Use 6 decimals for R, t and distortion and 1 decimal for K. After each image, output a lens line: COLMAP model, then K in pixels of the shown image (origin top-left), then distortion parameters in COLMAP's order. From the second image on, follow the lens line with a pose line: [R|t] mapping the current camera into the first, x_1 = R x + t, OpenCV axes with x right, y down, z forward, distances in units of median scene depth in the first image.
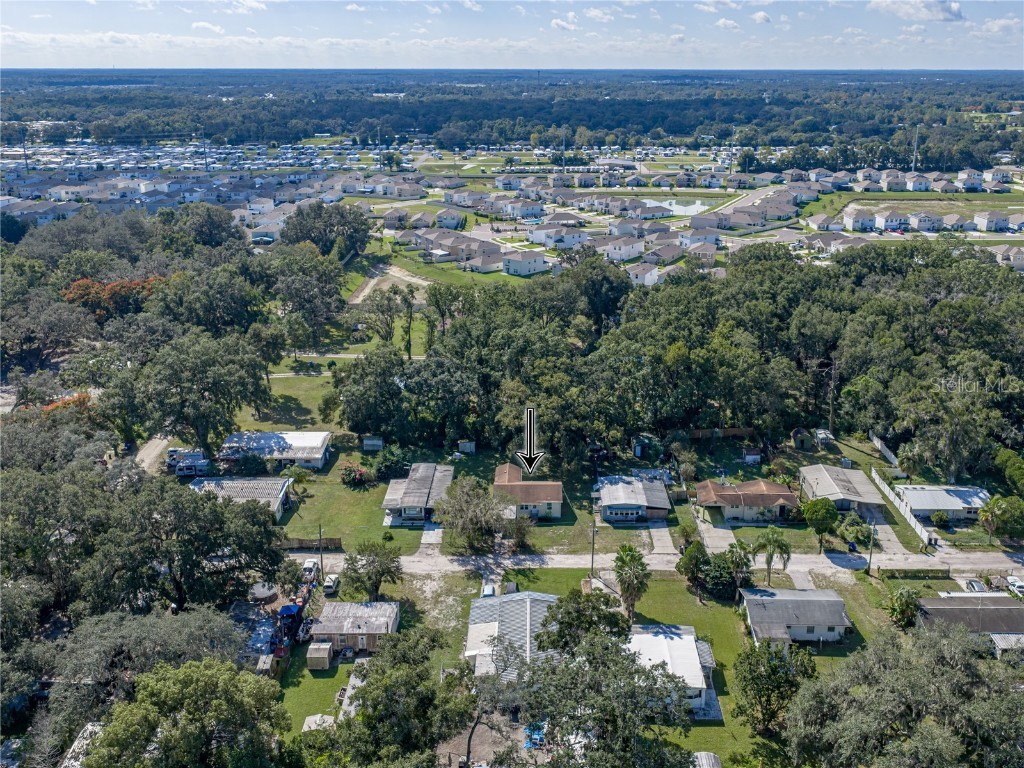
lens RADIAL K [[941.4, 0, 539.8], [0, 941.4, 379.3], [0, 0, 1]] dist [0.020231, -0.018886]
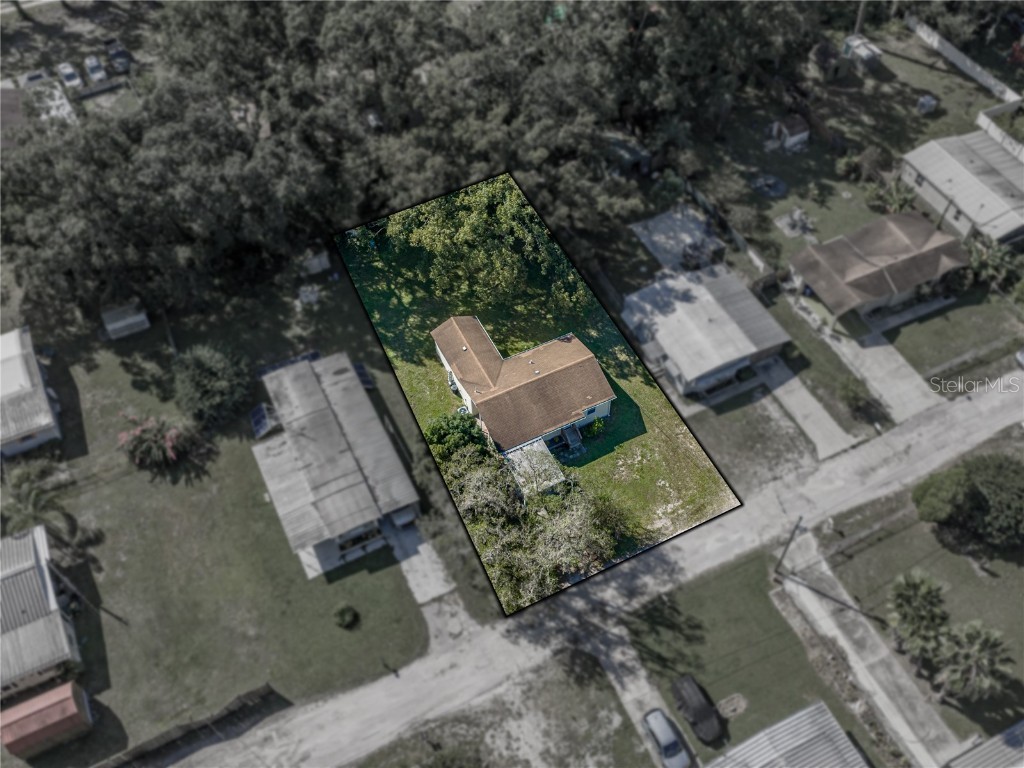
lens RADIAL K [[941.4, 0, 539.8], [0, 941.4, 379.3], [0, 0, 1]] dist [0.020231, -0.018886]
pose [[0.891908, -0.364309, 0.267915, -0.149654], [0.144177, 0.790615, 0.595098, -0.195170], [-0.428617, -0.492145, 0.757681, 0.612732]]
